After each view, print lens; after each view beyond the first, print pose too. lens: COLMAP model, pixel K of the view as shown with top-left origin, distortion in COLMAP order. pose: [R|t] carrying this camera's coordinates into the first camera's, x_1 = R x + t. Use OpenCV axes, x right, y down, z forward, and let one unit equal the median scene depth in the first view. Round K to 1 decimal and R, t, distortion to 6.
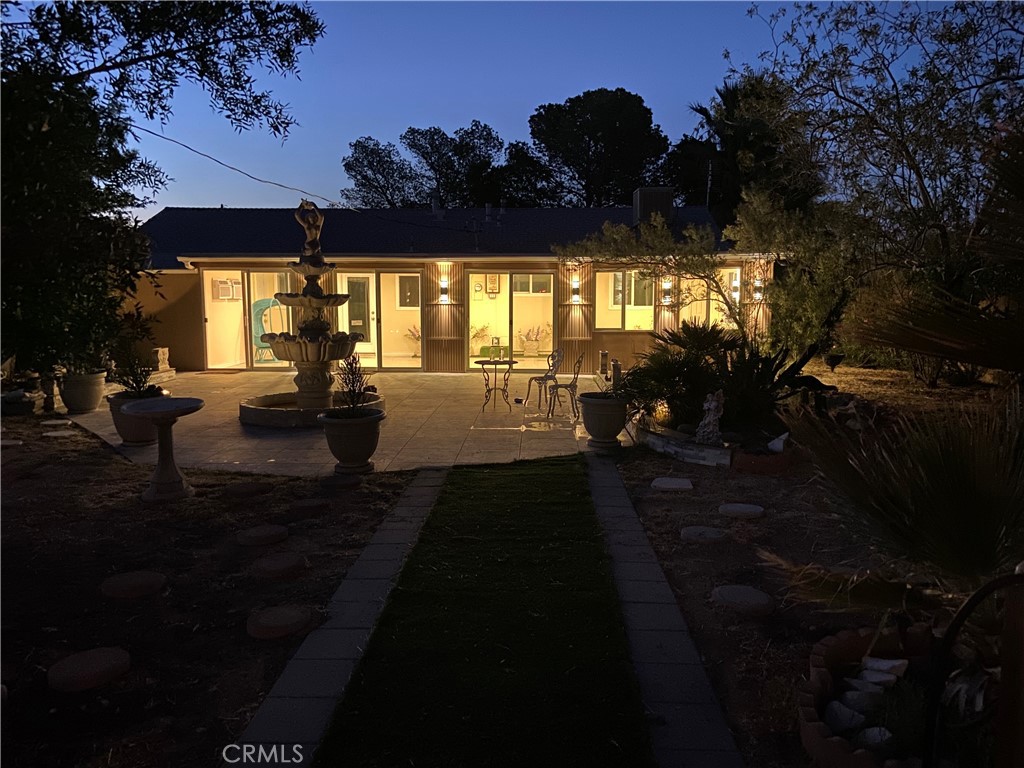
lens RADIAL K [[776.1, 0, 512.0], [0, 776.1, 384.0], [0, 0, 1]] dist [0.067285, -0.071139]
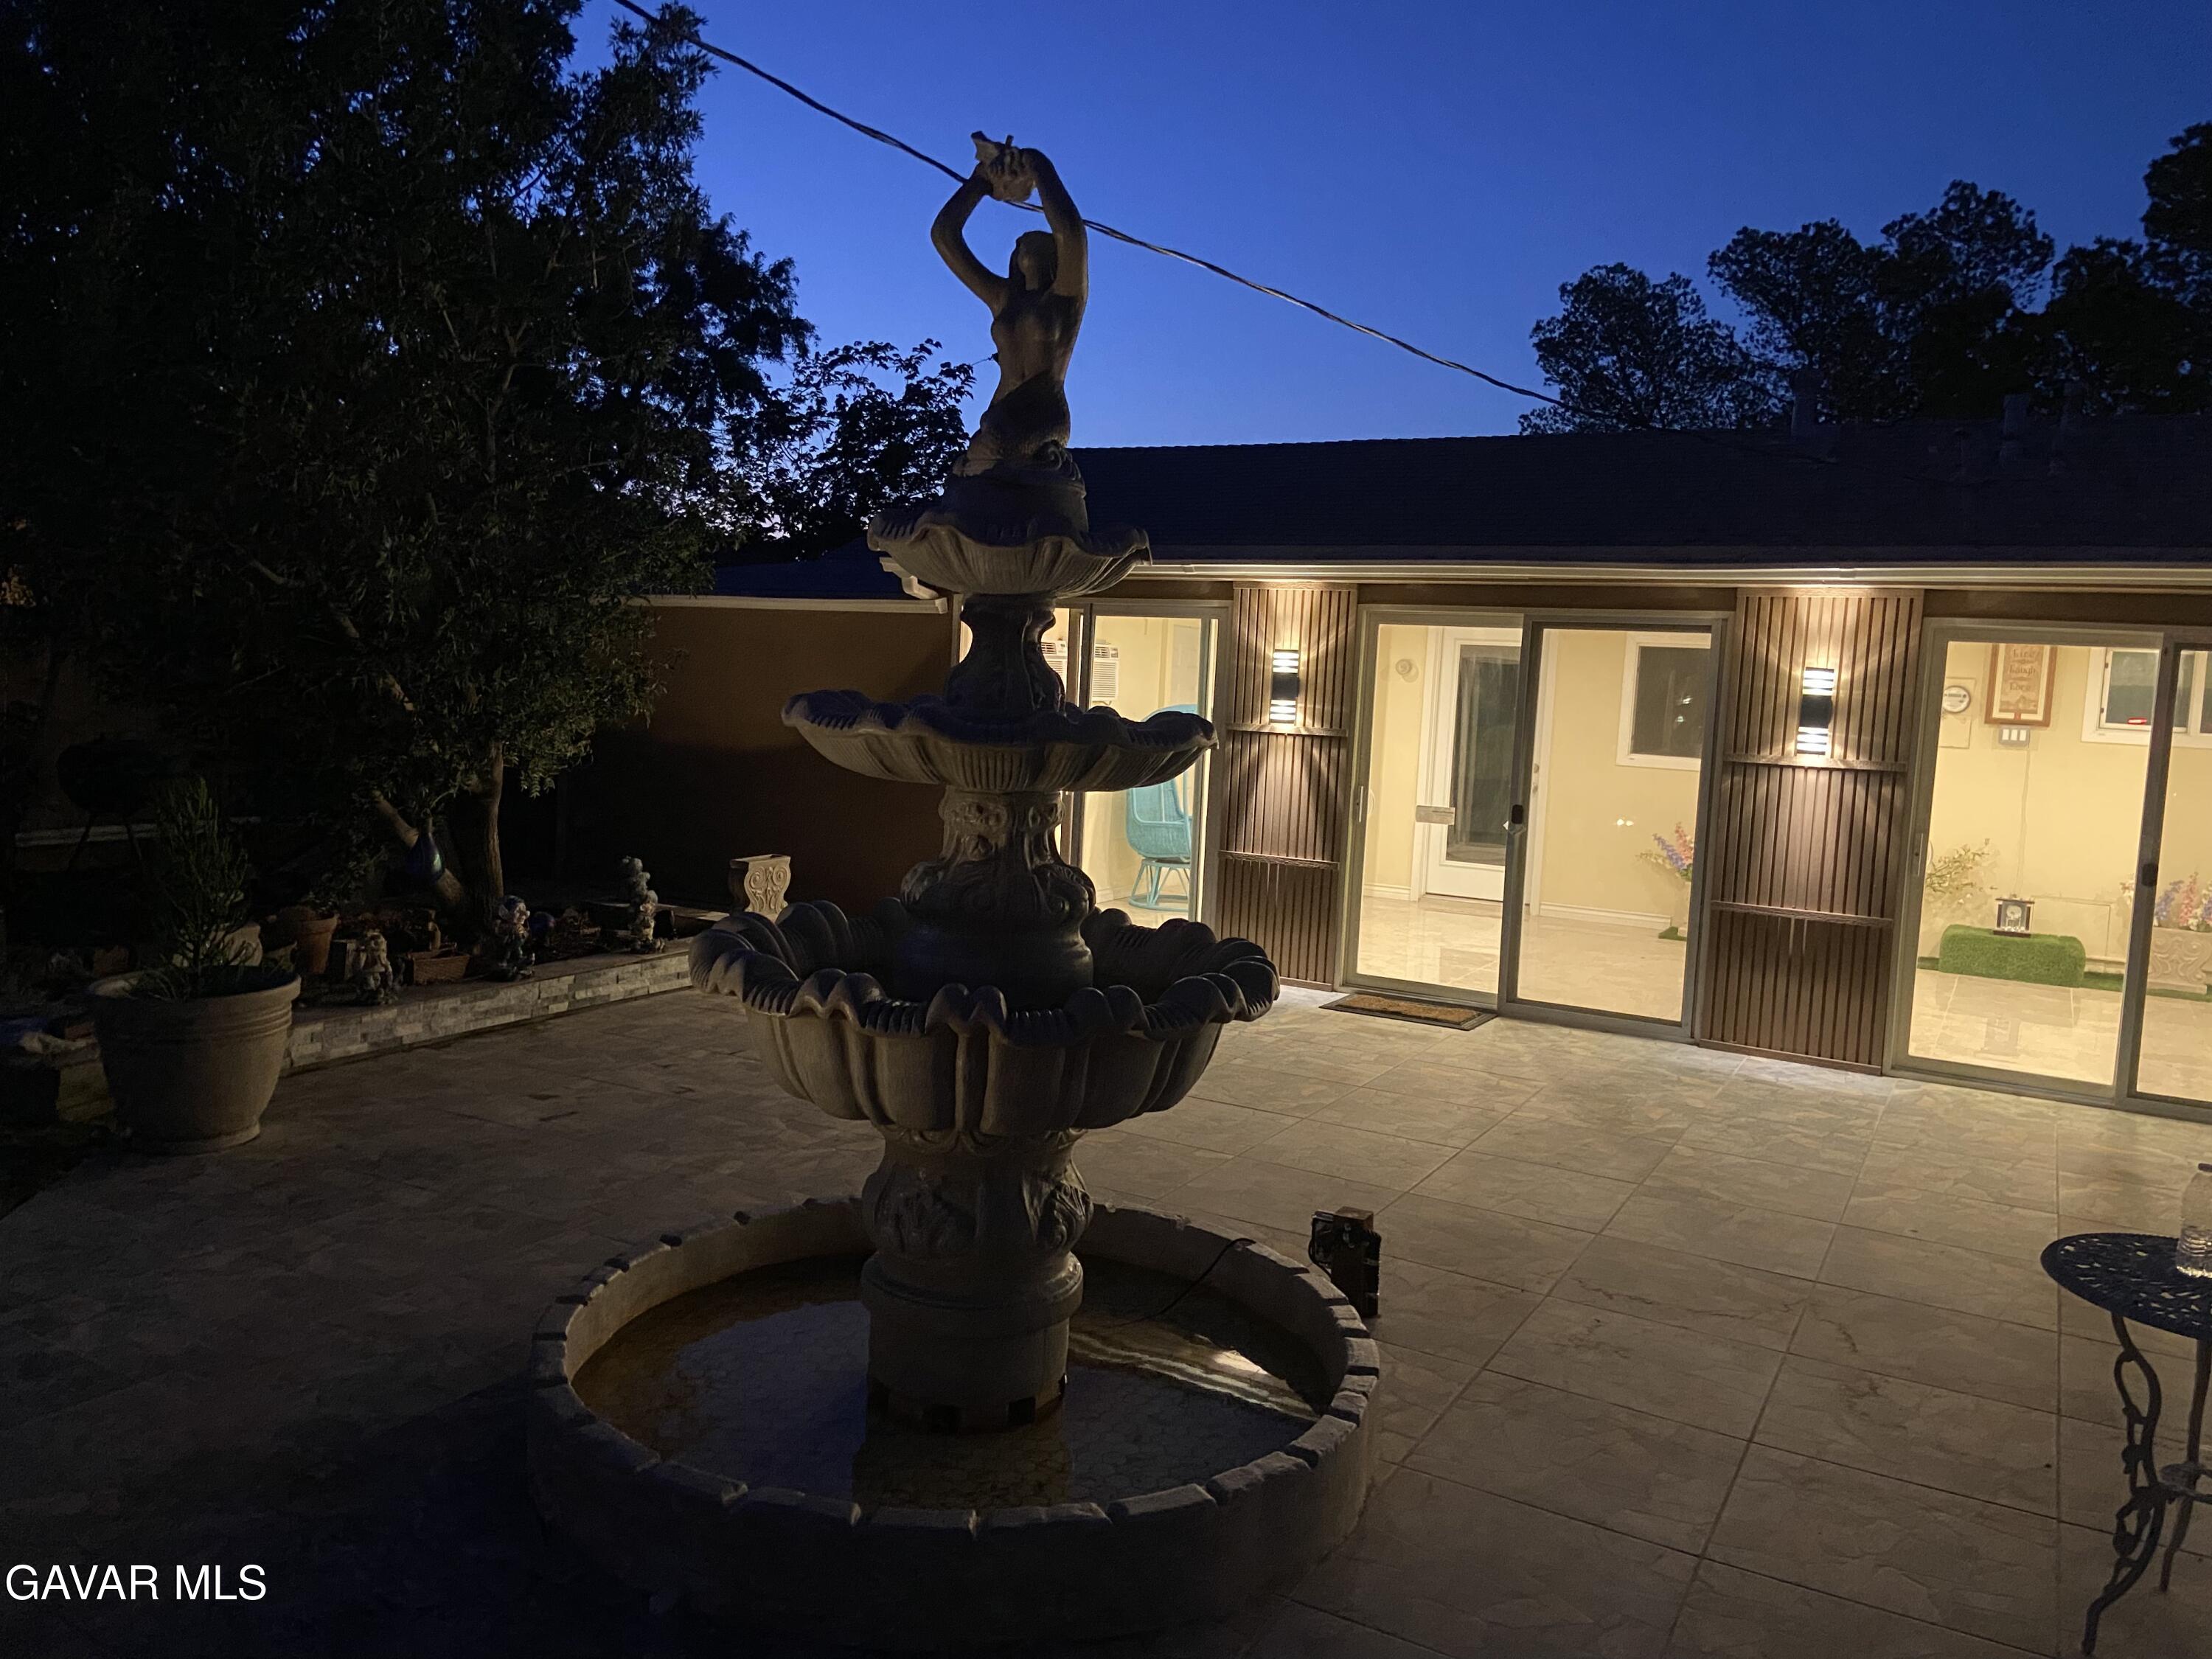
lens RADIAL K [[1659.2, 0, 1106.0], [0, 1659.2, 829.5], [0, 0, 1]] dist [0.121603, -0.147808]
pose [[0.890068, 0.087102, -0.447429, -0.043657], [-0.101293, 0.994826, -0.007838, -0.054304], [0.444431, 0.052297, 0.894285, 0.421563]]
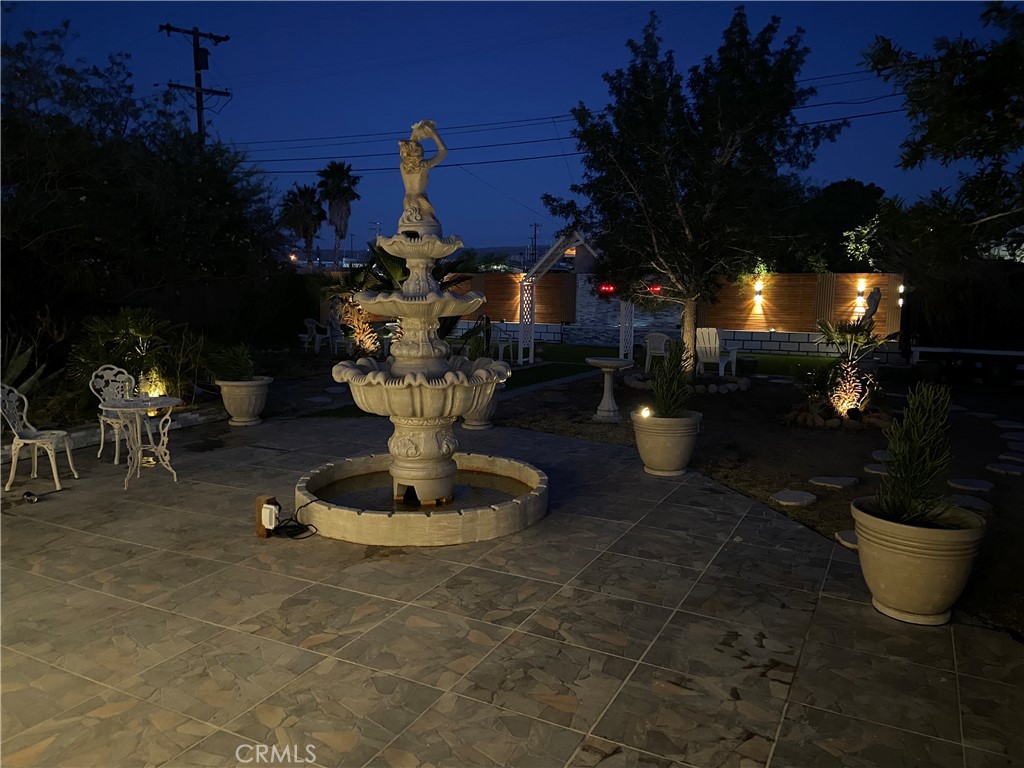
lens RADIAL K [[767.9, 0, 506.4], [0, 767.9, 376.6], [0, 0, 1]] dist [0.122176, -0.150823]
pose [[-0.903024, -0.062042, 0.425087, -0.331706], [0.041006, 0.972549, 0.229055, -0.110261], [-0.427630, 0.224273, -0.875691, 0.893846]]
